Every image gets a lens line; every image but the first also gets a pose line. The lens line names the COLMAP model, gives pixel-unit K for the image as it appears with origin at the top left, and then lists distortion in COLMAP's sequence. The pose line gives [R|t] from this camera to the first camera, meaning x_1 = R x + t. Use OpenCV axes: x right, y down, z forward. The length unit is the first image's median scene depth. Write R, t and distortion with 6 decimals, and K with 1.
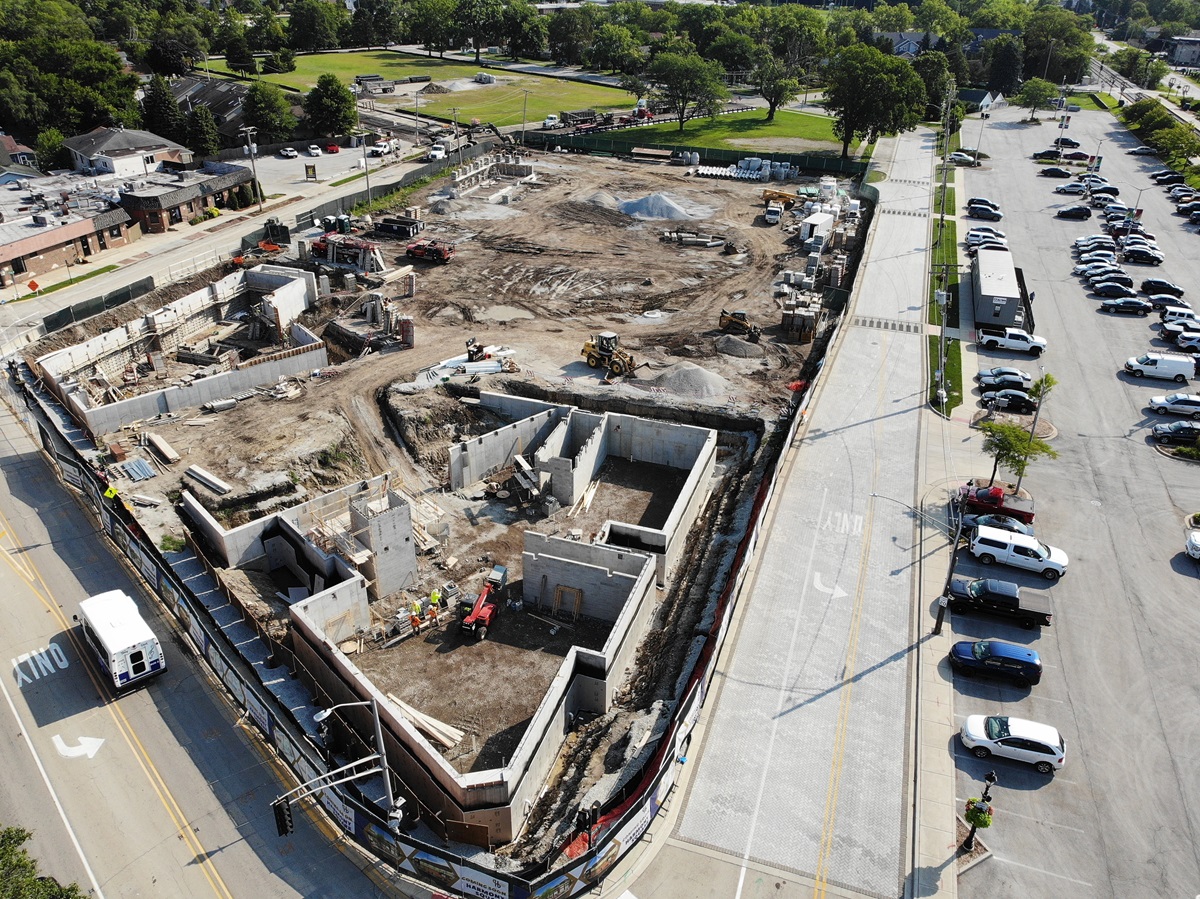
lens RADIAL K [[892.0, 0, 601.6], [0, 892.0, 443.1], [0, 0, 1]] dist [-0.014166, 0.010261]
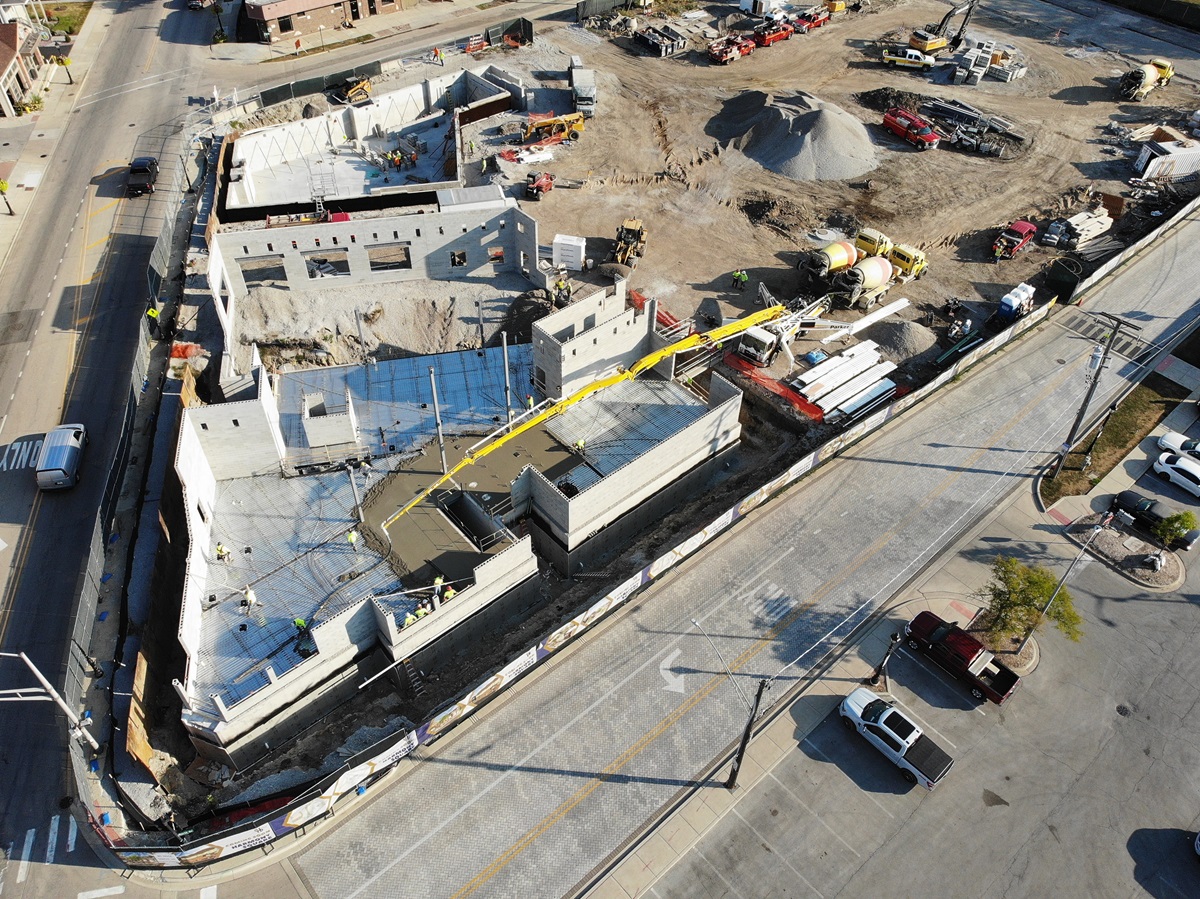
lens RADIAL K [[892.0, 0, 606.4], [0, 892.0, 441.7], [0, 0, 1]] dist [-0.014166, 0.010261]
pose [[0.866320, 0.357964, -0.348354, 0.218739], [-0.253346, 0.915959, 0.311184, -0.159038], [0.430471, -0.181331, 0.884203, 0.118833]]
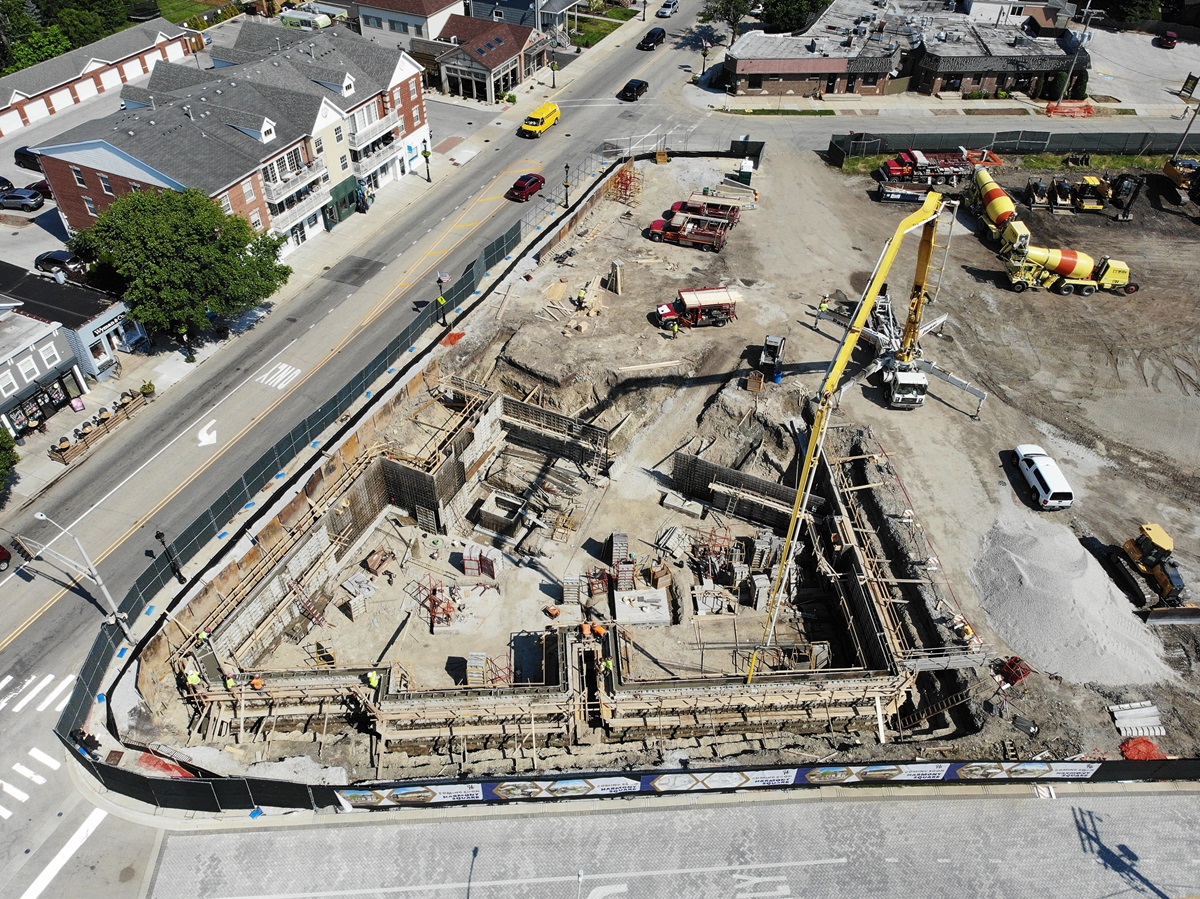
lens RADIAL K [[892.0, 0, 601.7], [0, 892.0, 444.1], [0, 0, 1]] dist [-0.014166, 0.010261]
pose [[0.381748, 0.620438, -0.685073, 0.268147], [-0.459191, 0.770574, 0.441994, -0.235653], [0.802129, 0.145849, 0.579065, 0.270217]]
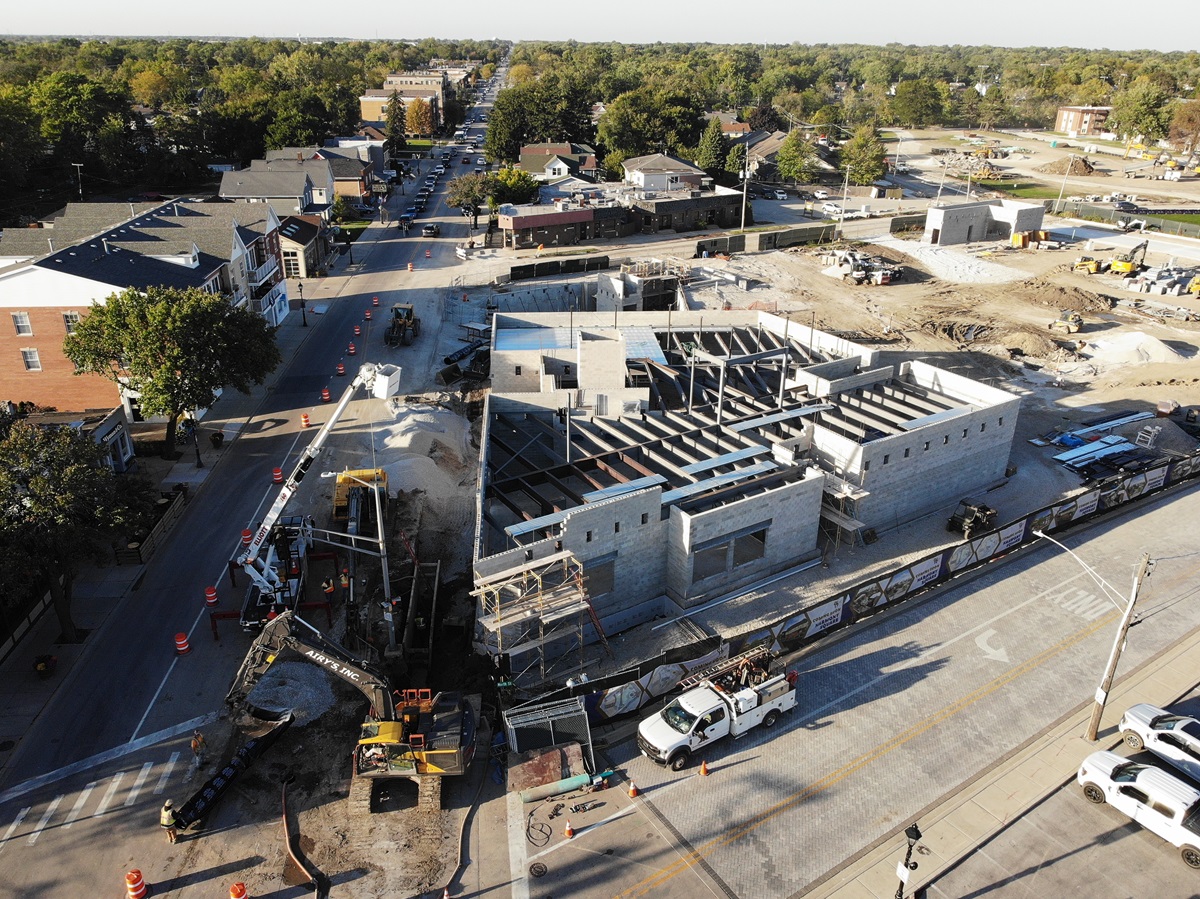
lens RADIAL K [[892.0, 0, 604.2], [0, 892.0, 450.4], [0, 0, 1]] dist [-0.014166, 0.010261]
pose [[0.789853, 0.250546, -0.559784, 0.198446], [-0.298499, 0.954391, 0.005983, 0.047484], [0.535752, 0.162369, 0.828617, 0.059288]]
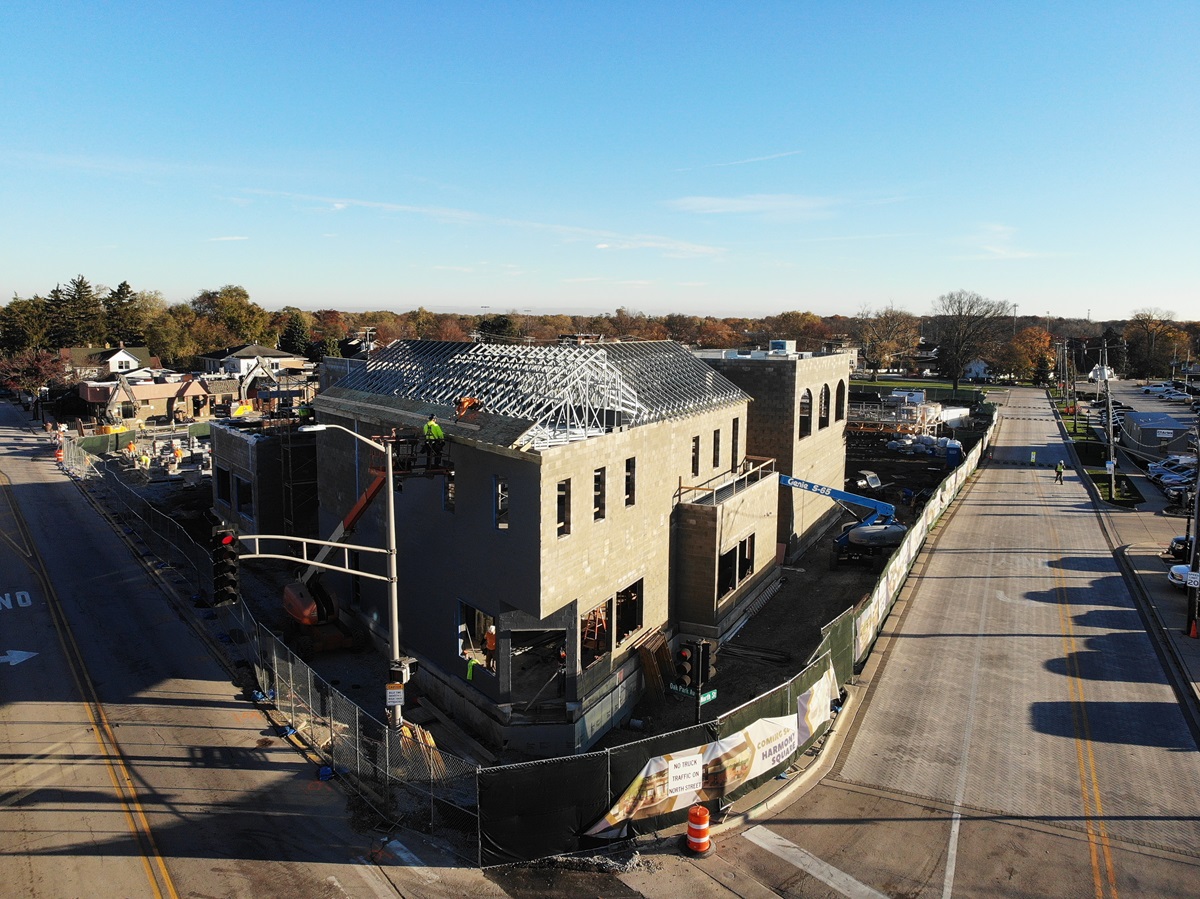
lens RADIAL K [[892.0, 0, 602.6], [0, 892.0, 454.9], [0, 0, 1]] dist [-0.014166, 0.010261]
pose [[0.993706, 0.009357, -0.111632, -0.003934], [-0.048426, 0.934465, -0.352747, 0.168985], [0.101015, 0.355932, 0.929036, 0.120739]]
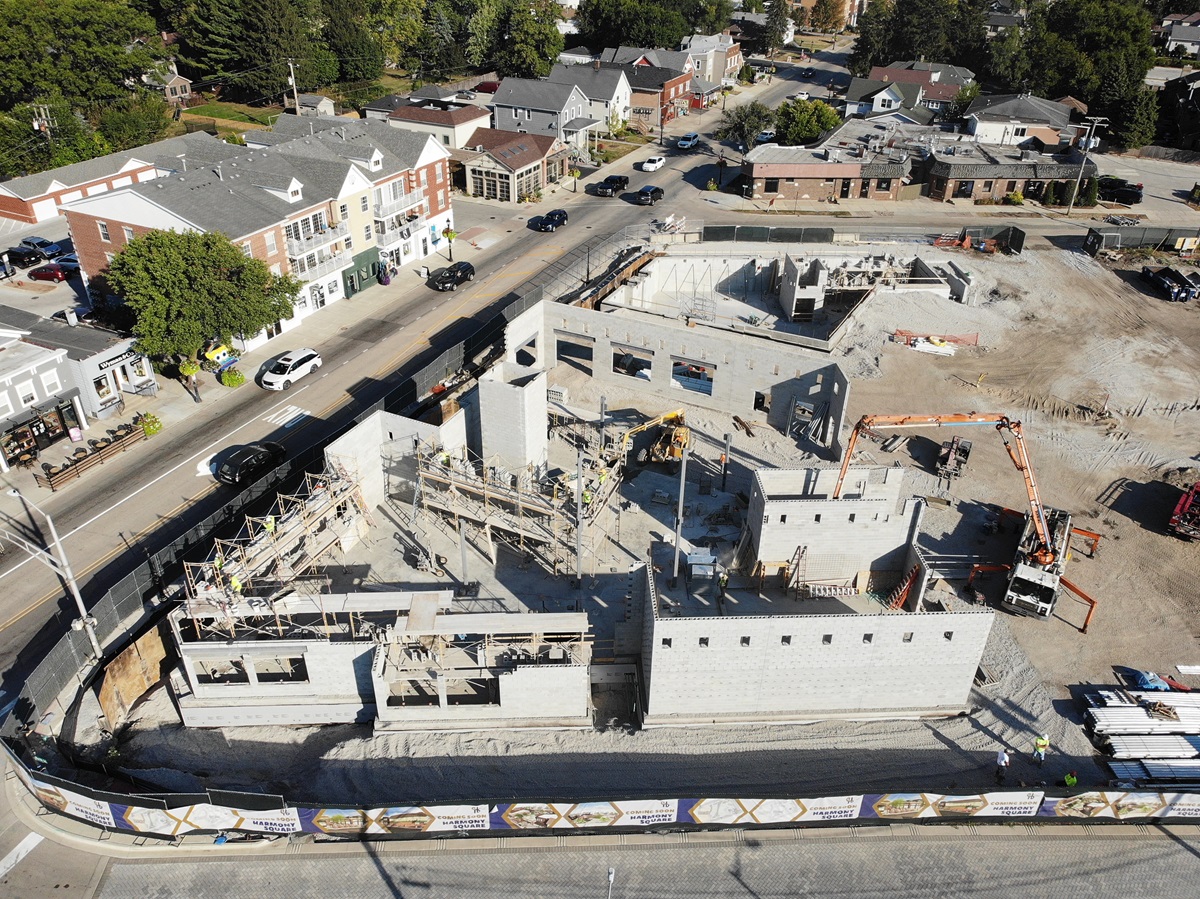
lens RADIAL K [[892.0, 0, 601.6], [0, 892.0, 446.1], [0, 0, 1]] dist [-0.014166, 0.010261]
pose [[0.368189, 0.486647, -0.792219, 0.284798], [-0.463143, 0.834834, 0.297576, -0.150053], [0.806186, 0.257347, 0.532764, 0.300593]]
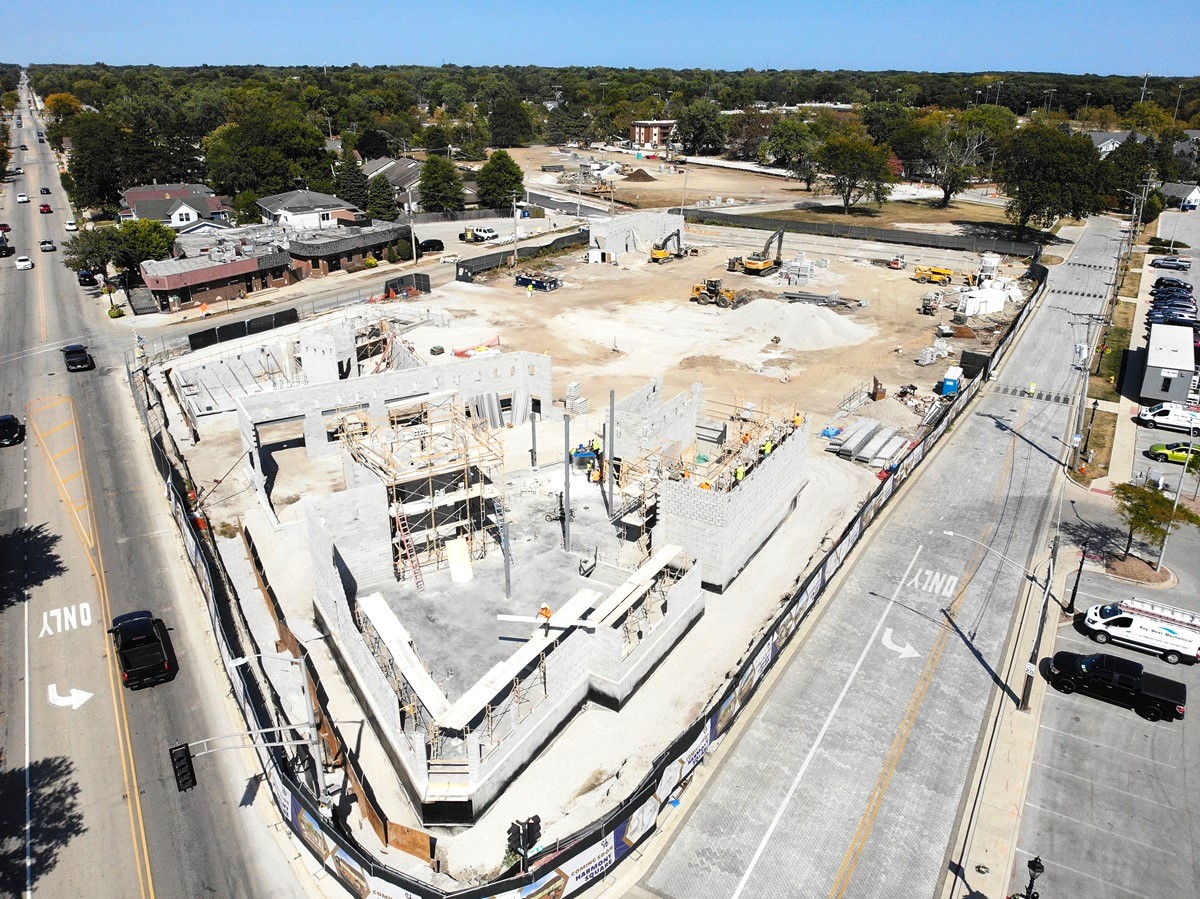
lens RADIAL K [[892.0, 0, 603.0], [0, 892.0, 446.4], [0, 0, 1]] dist [-0.014166, 0.010261]
pose [[0.978450, 0.072533, -0.193327, 0.066026], [-0.092958, 0.990760, -0.098754, 0.043021], [0.184378, 0.114598, 0.976152, 0.045086]]
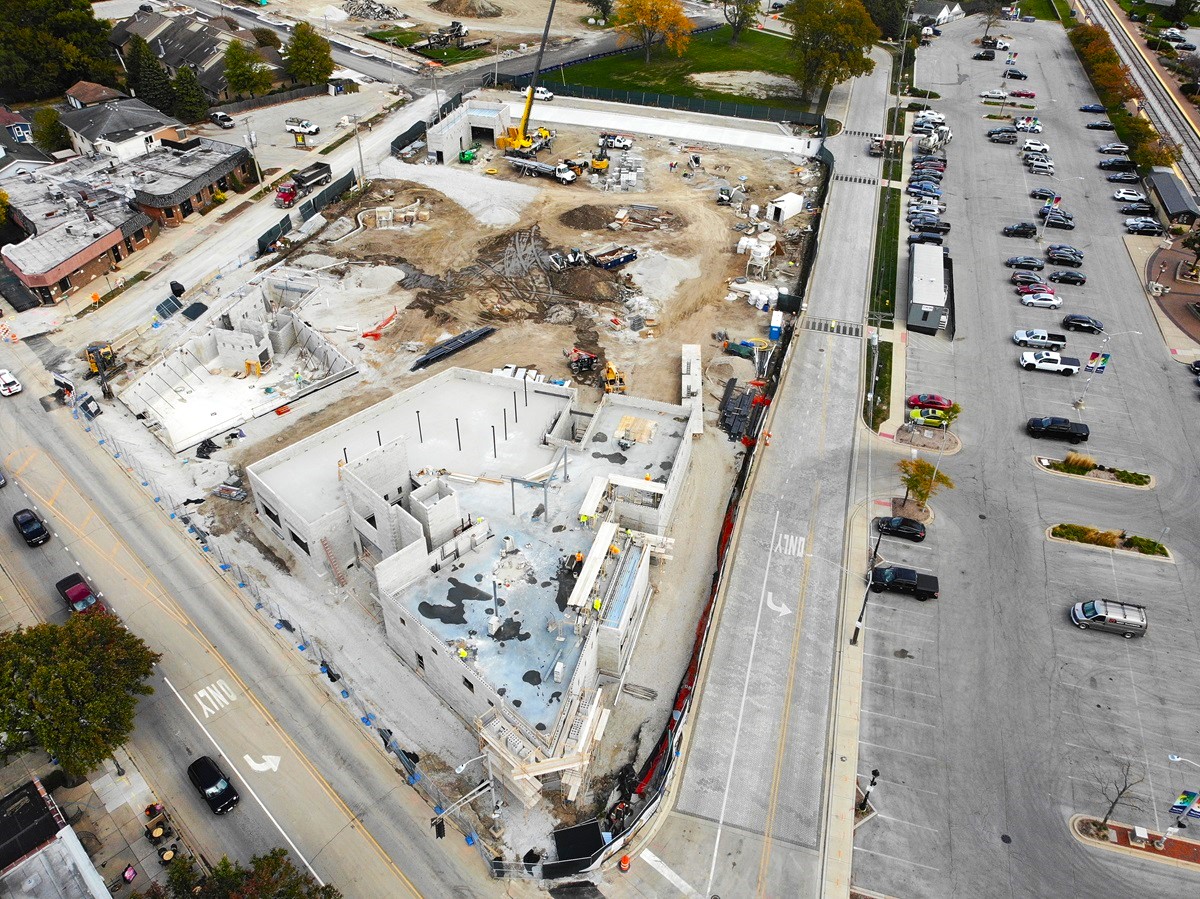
lens RADIAL K [[892.0, 0, 601.3], [0, 892.0, 440.9], [0, 0, 1]] dist [-0.014166, 0.010261]
pose [[0.998787, -0.026302, 0.041638, -0.033841], [0.019174, 0.986412, 0.163169, -0.162638], [-0.045364, -0.162173, 0.985719, -0.150488]]
